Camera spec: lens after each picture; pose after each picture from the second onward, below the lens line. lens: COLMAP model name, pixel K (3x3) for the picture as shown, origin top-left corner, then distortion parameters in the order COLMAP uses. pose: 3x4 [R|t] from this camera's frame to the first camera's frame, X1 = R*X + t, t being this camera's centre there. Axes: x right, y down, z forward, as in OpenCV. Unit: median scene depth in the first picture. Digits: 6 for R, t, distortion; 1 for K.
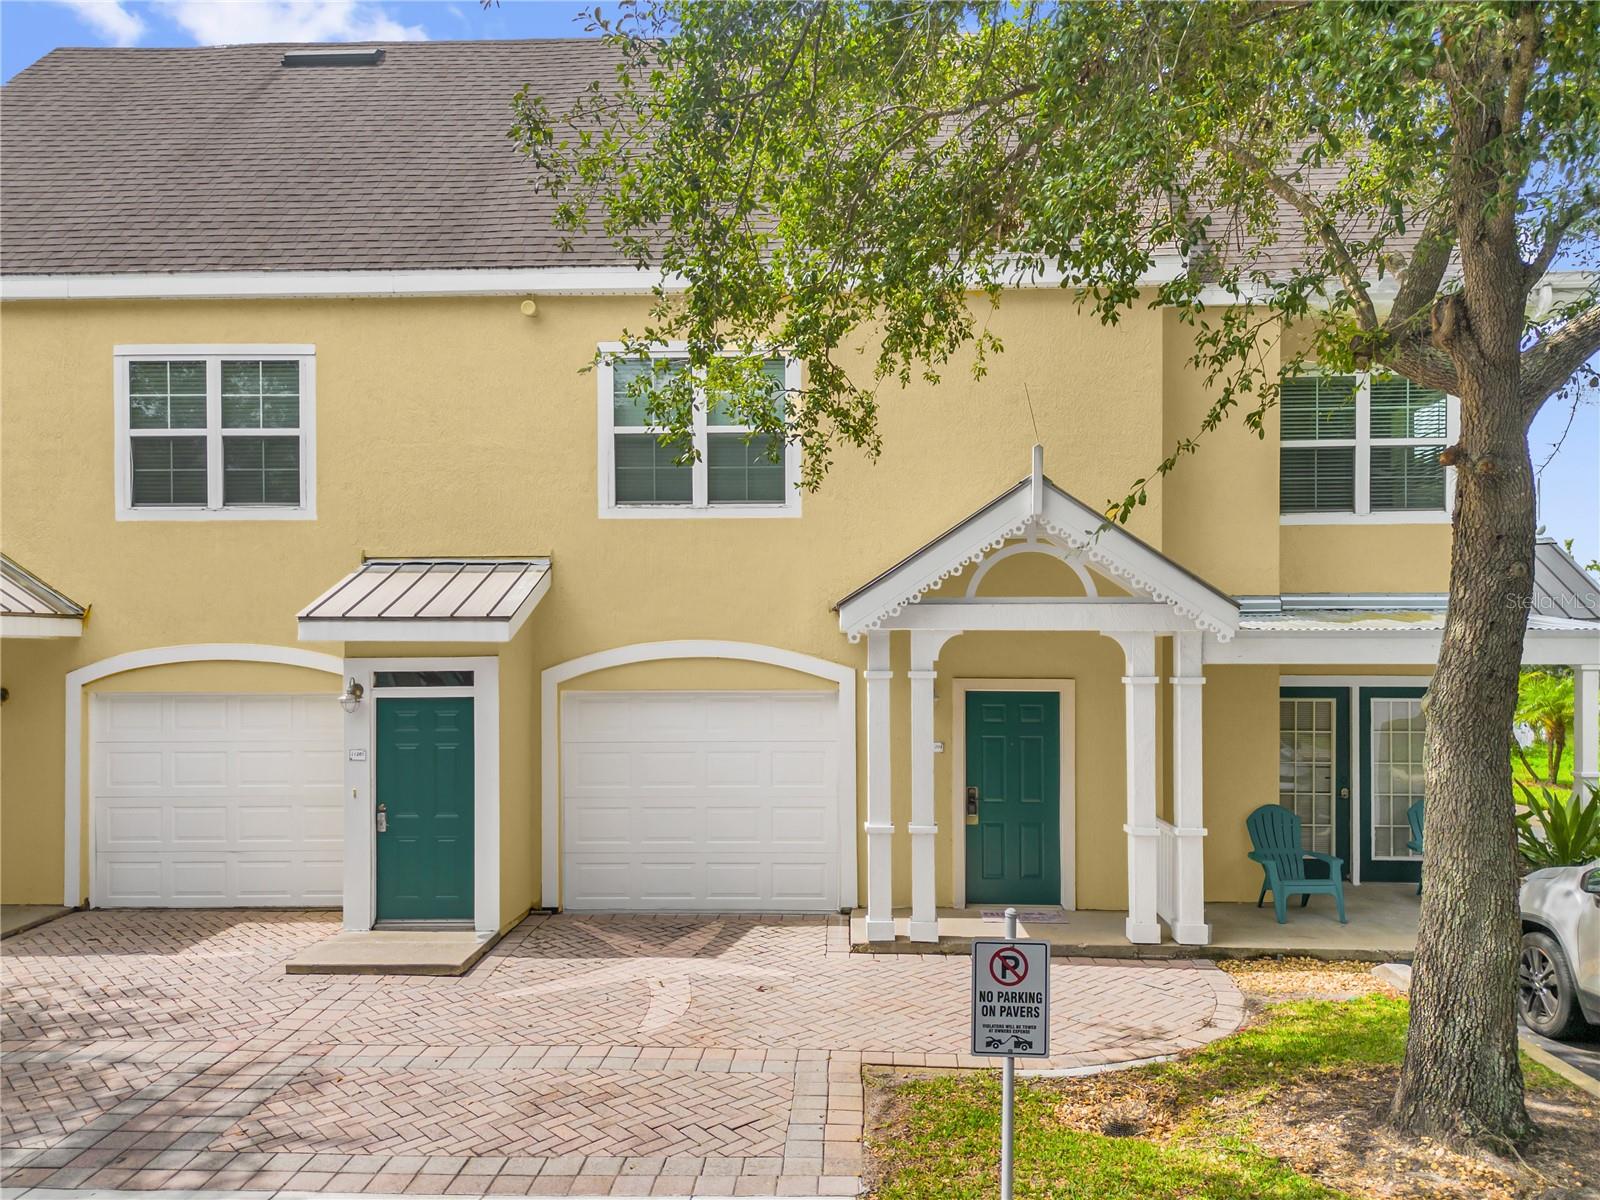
lens RADIAL K [[1199.3, 0, 800.0], [0, 1199.3, 600.0], [0, 0, 1]] dist [0.052219, -0.037962]
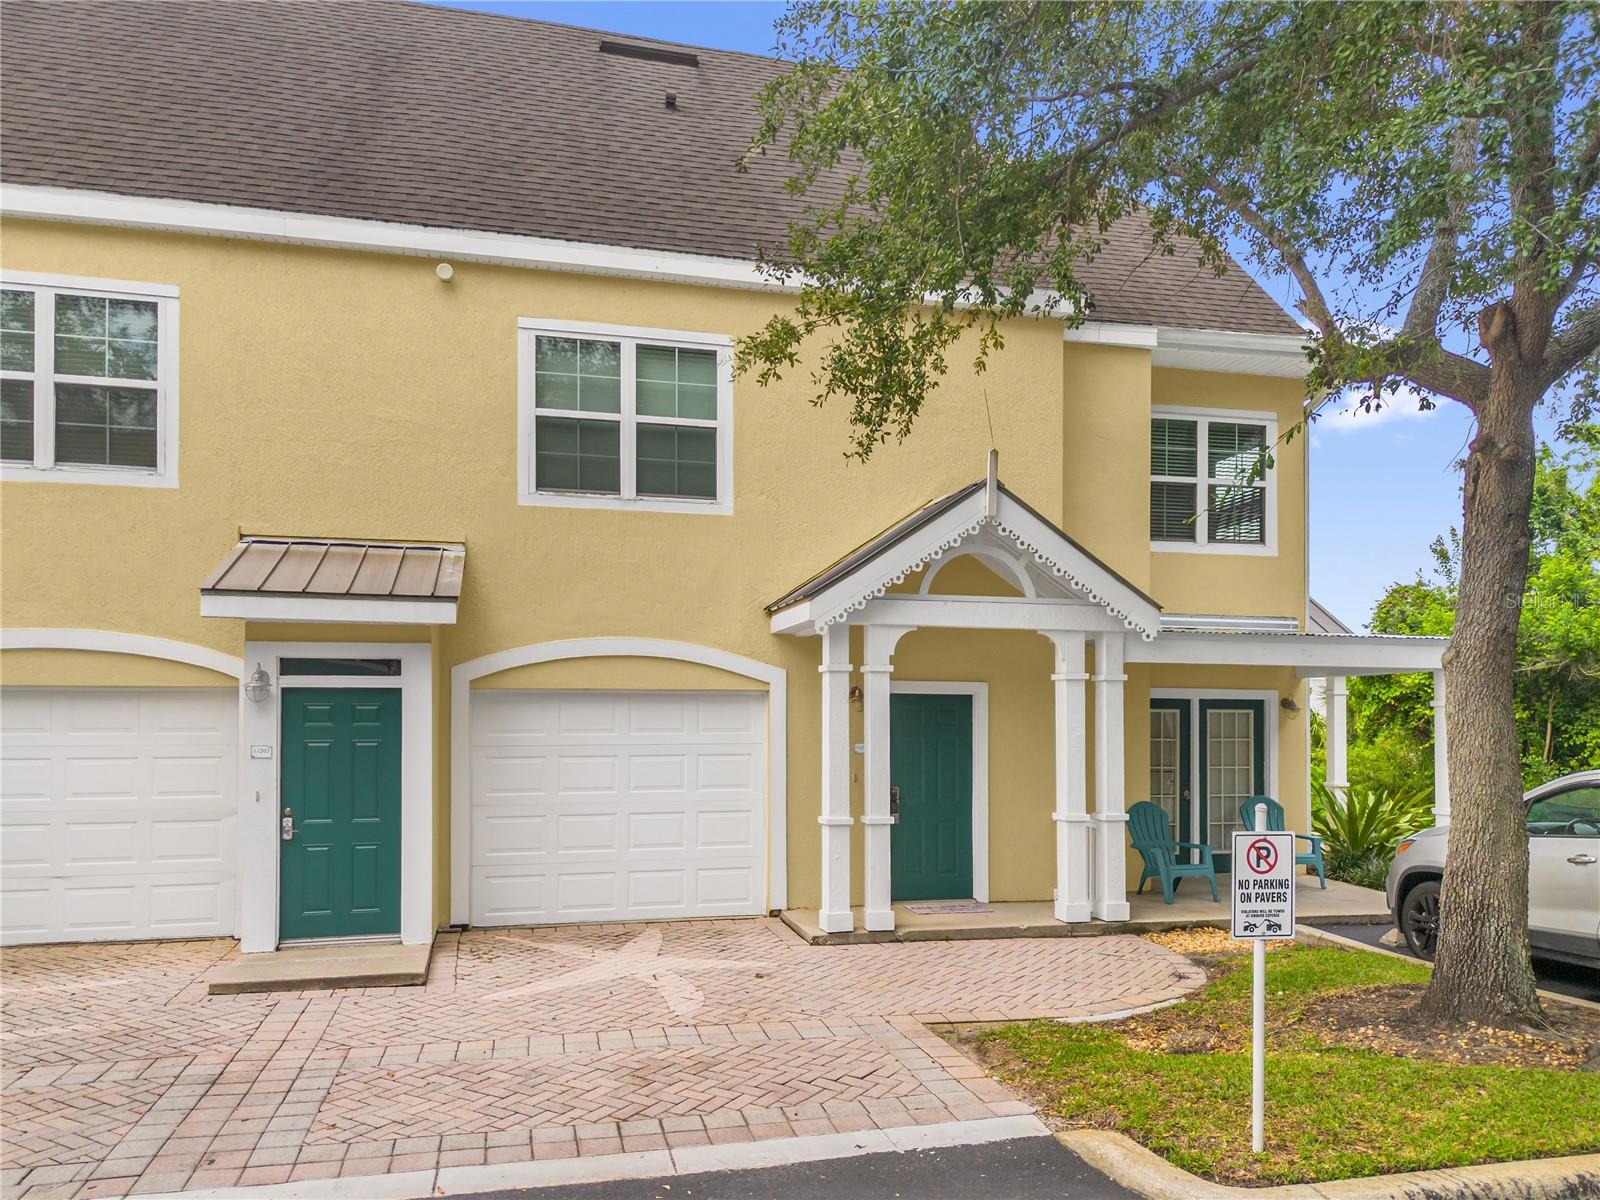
lens RADIAL K [[1228.9, 0, 802.1], [0, 1228.9, 653.8], [0, 0, 1]] dist [0.061443, -0.049543]
pose [[0.955694, 0.021180, 0.293598, -0.269331], [-0.015700, 0.999656, -0.021011, 0.073466], [-0.293942, 0.015471, 0.955698, 0.024891]]
